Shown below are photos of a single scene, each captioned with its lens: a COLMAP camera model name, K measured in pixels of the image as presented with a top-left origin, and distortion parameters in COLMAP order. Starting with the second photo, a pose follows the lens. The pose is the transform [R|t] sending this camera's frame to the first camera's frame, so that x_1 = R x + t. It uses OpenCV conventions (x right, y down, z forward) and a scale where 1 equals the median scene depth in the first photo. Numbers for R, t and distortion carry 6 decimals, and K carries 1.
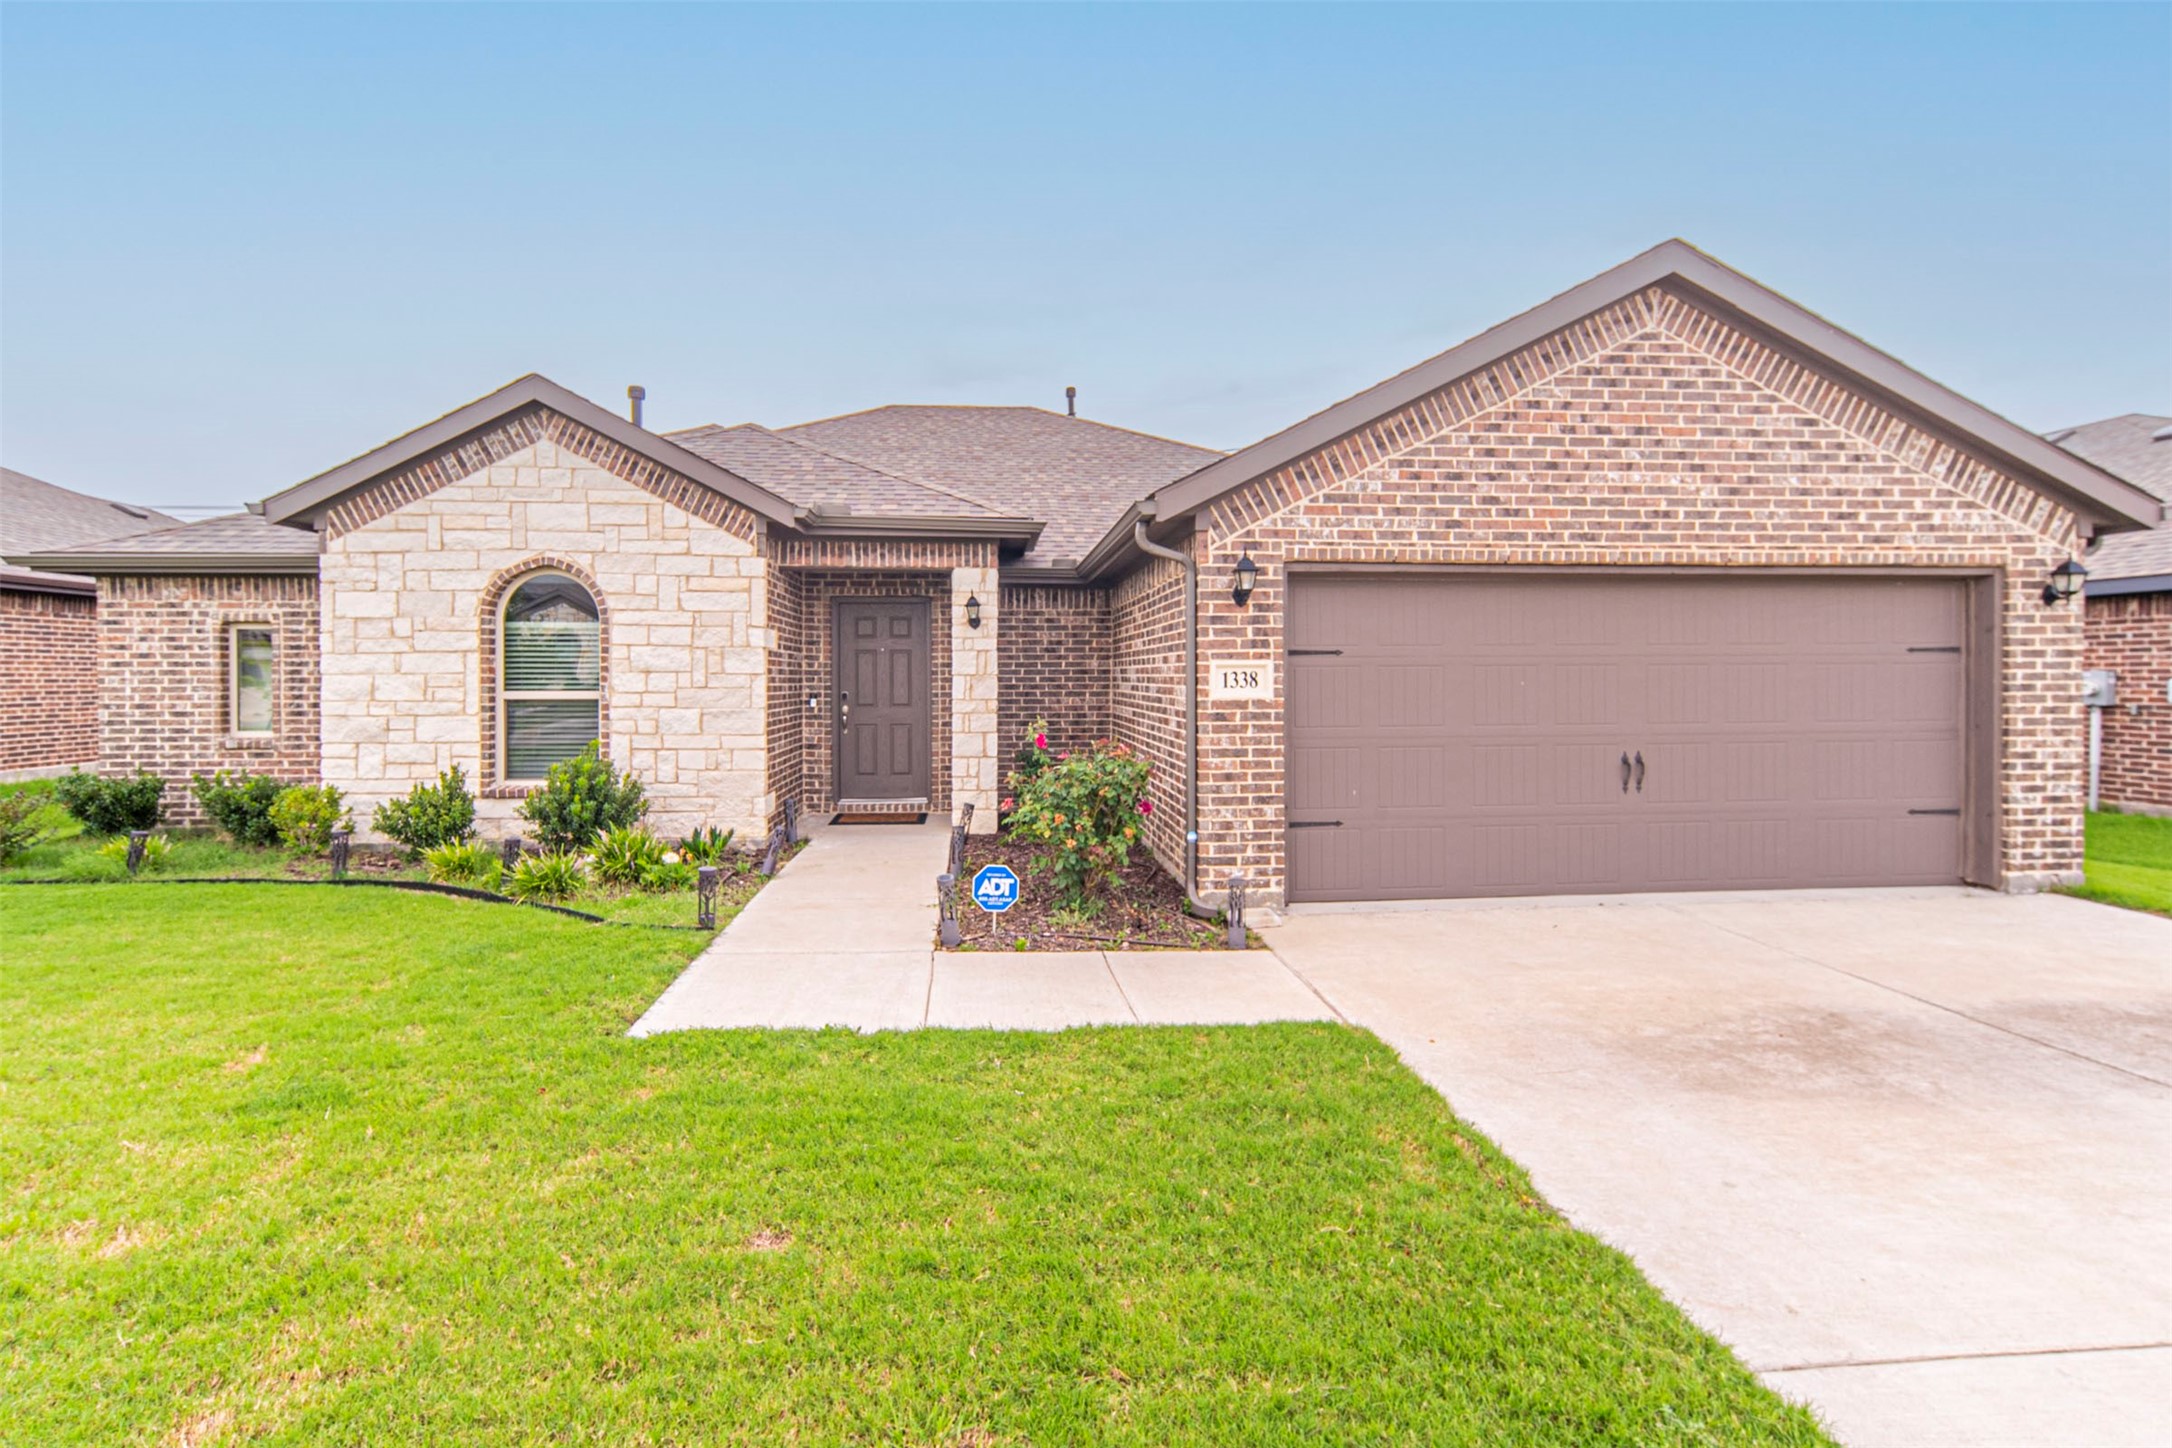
lens RADIAL K [[858.5, 0, 1082.8], [0, 858.5, 679.7], [0, 0, 1]] dist [-0.008225, 0.000196]
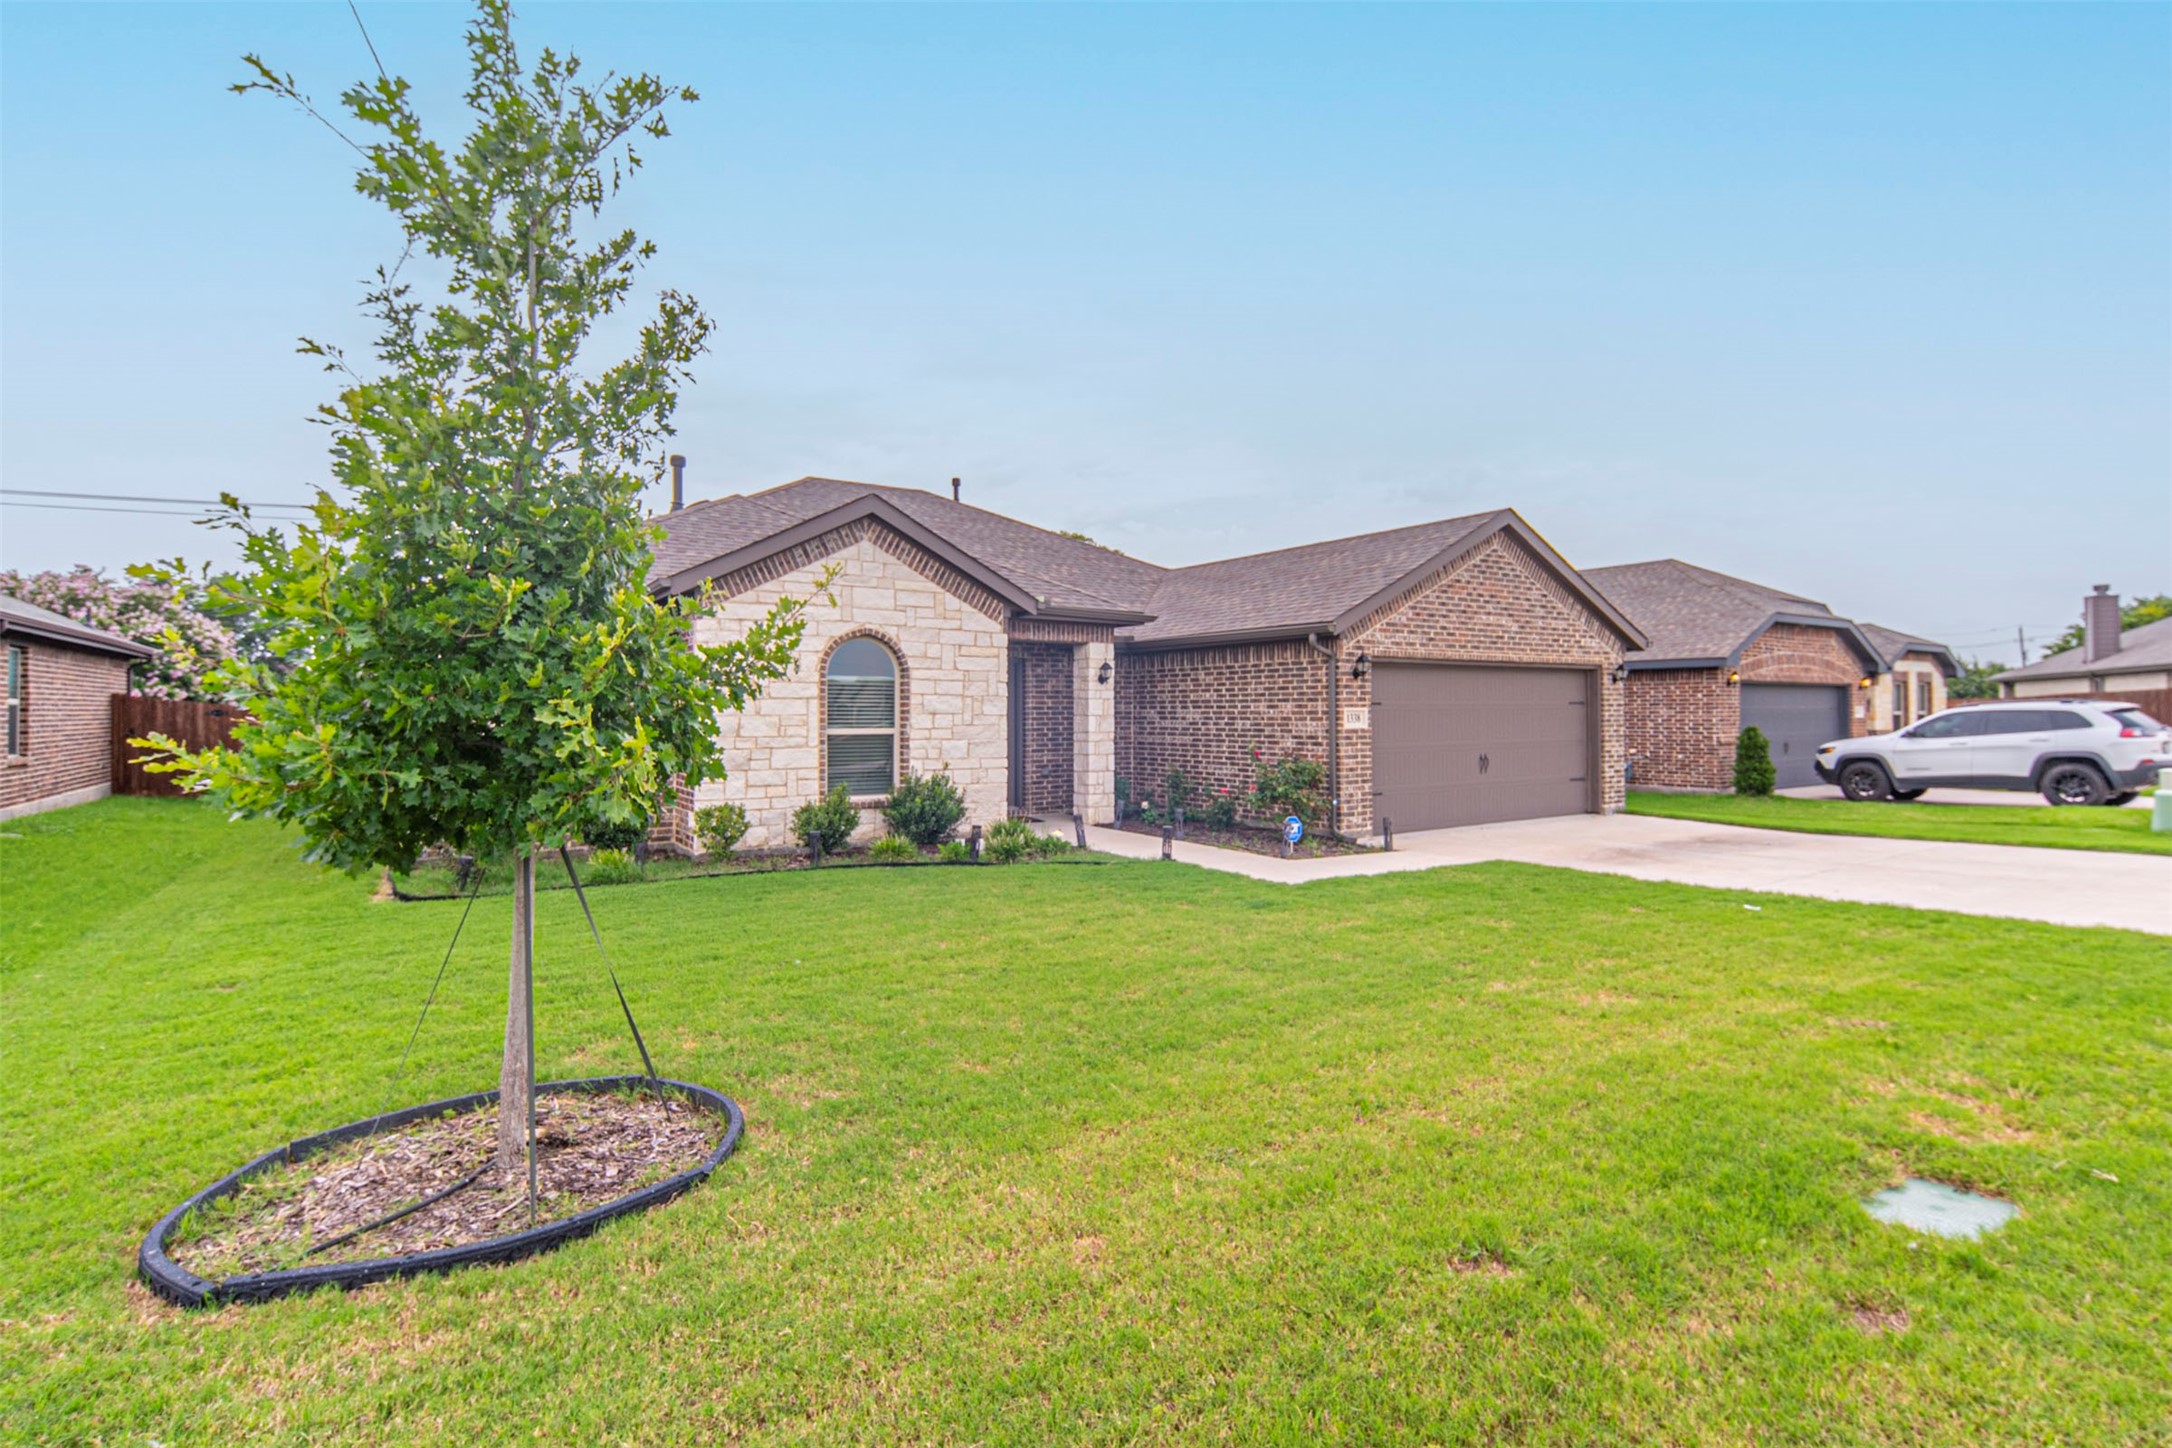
lens RADIAL K [[827.9, 0, 1058.1], [0, 827.9, 711.8], [0, 0, 1]] dist [-0.007577, 0.000294]
pose [[0.912265, 0.000207, 0.409601, -0.945417], [0.003051, 0.999969, -0.007302, -0.002192], [-0.409590, 0.007912, 0.912235, -0.324222]]
